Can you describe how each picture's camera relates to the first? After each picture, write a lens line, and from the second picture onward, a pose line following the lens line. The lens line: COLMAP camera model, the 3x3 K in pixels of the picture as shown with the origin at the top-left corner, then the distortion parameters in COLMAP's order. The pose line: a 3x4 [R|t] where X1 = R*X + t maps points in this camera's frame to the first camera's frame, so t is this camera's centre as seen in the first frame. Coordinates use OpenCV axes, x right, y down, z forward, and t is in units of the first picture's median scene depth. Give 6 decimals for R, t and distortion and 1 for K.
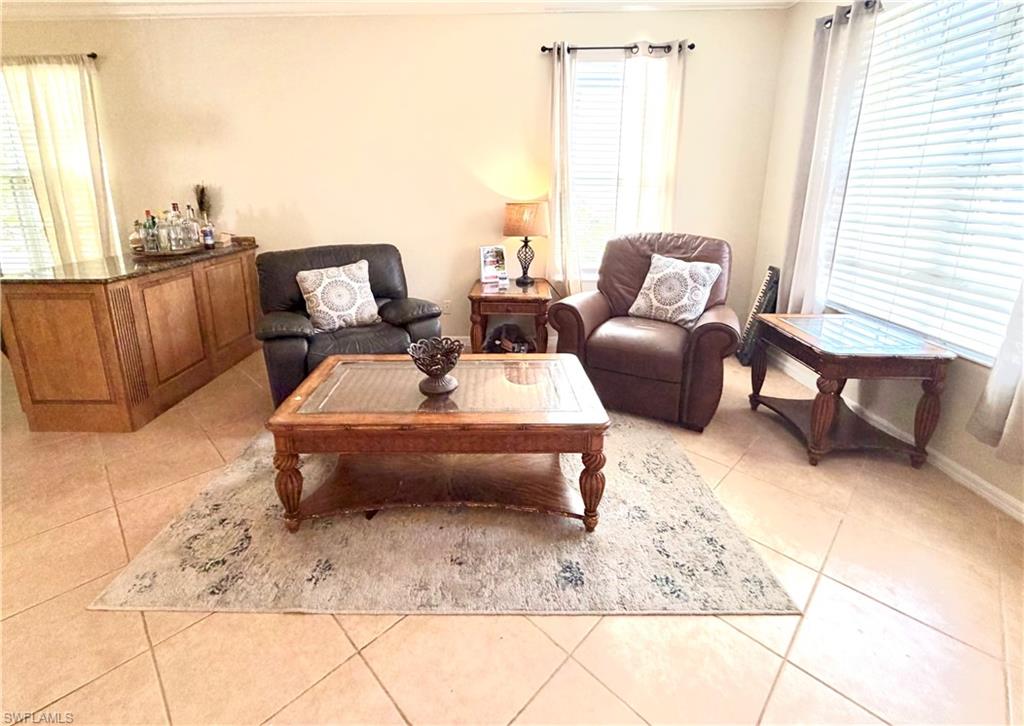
lens RADIAL K [[458.6, 0, 486.5], [0, 458.6, 295.5], [0, 0, 1]] dist [-0.000300, 0.000236]
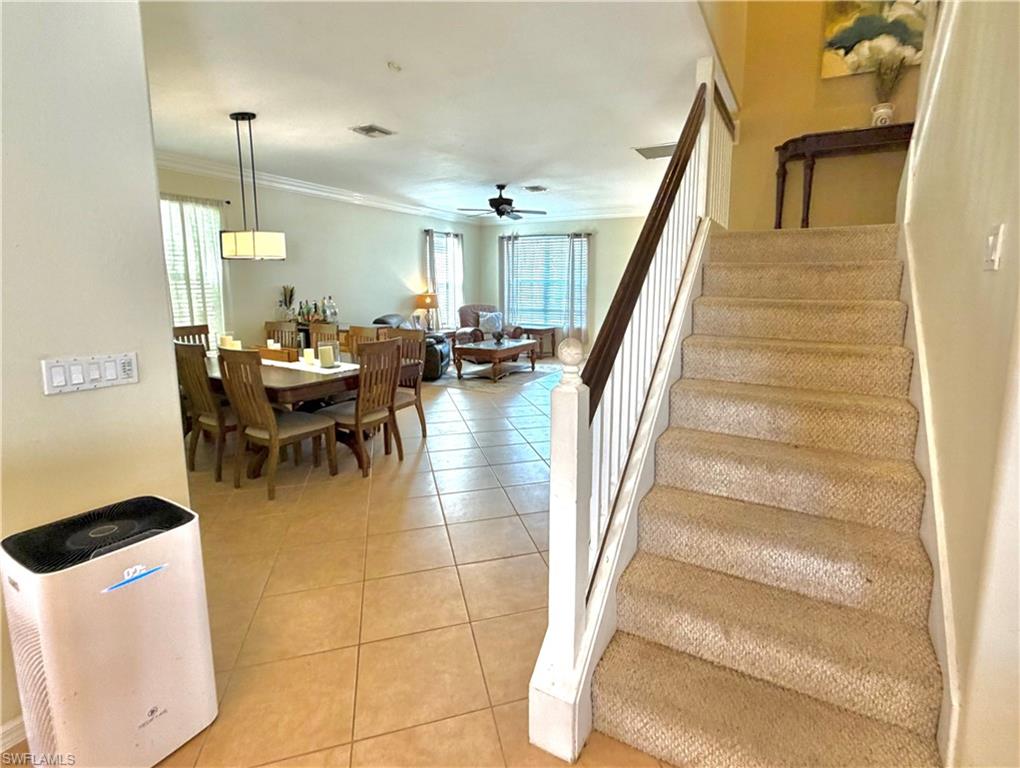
lens RADIAL K [[497.4, 0, 537.4], [0, 497.4, 356.5], [0, 0, 1]] dist [-0.001553, -0.000163]
pose [[0.451378, -0.120426, 0.884169, -2.302415], [0.194716, 0.980266, 0.034110, 0.150156], [-0.870829, 0.156765, 0.465919, -0.710053]]
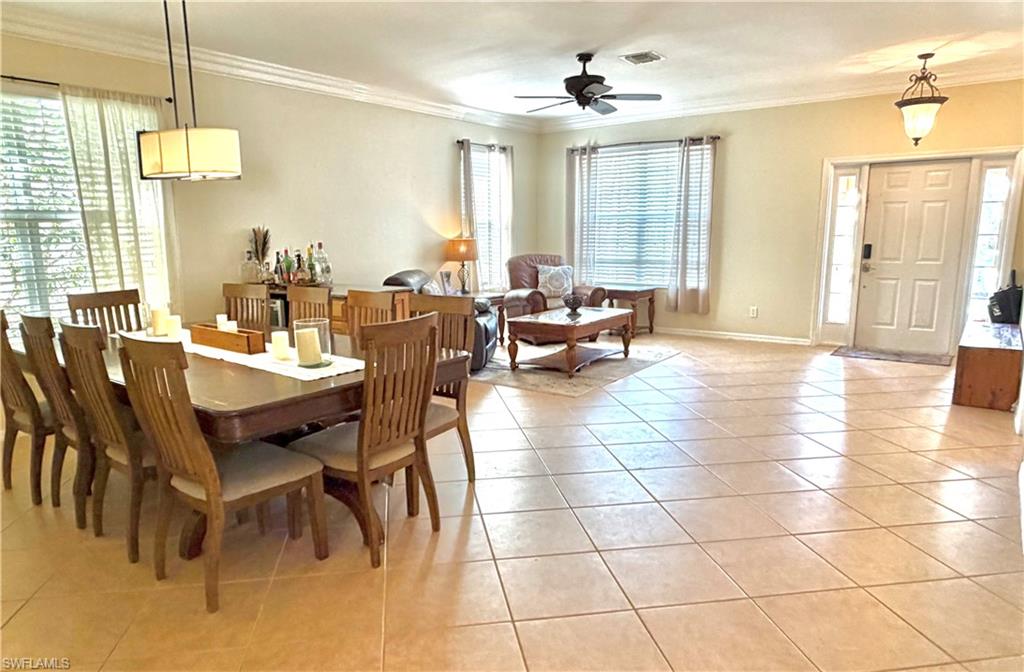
lens RADIAL K [[666.9, 0, 489.2], [0, 666.9, 359.3], [0, 0, 1]] dist [0.001815, 0.000112]
pose [[0.585330, -0.158813, 0.795089, -2.032791], [0.194787, 0.979453, 0.052241, 0.106952], [-0.787049, 0.124295, 0.604239, -0.428169]]
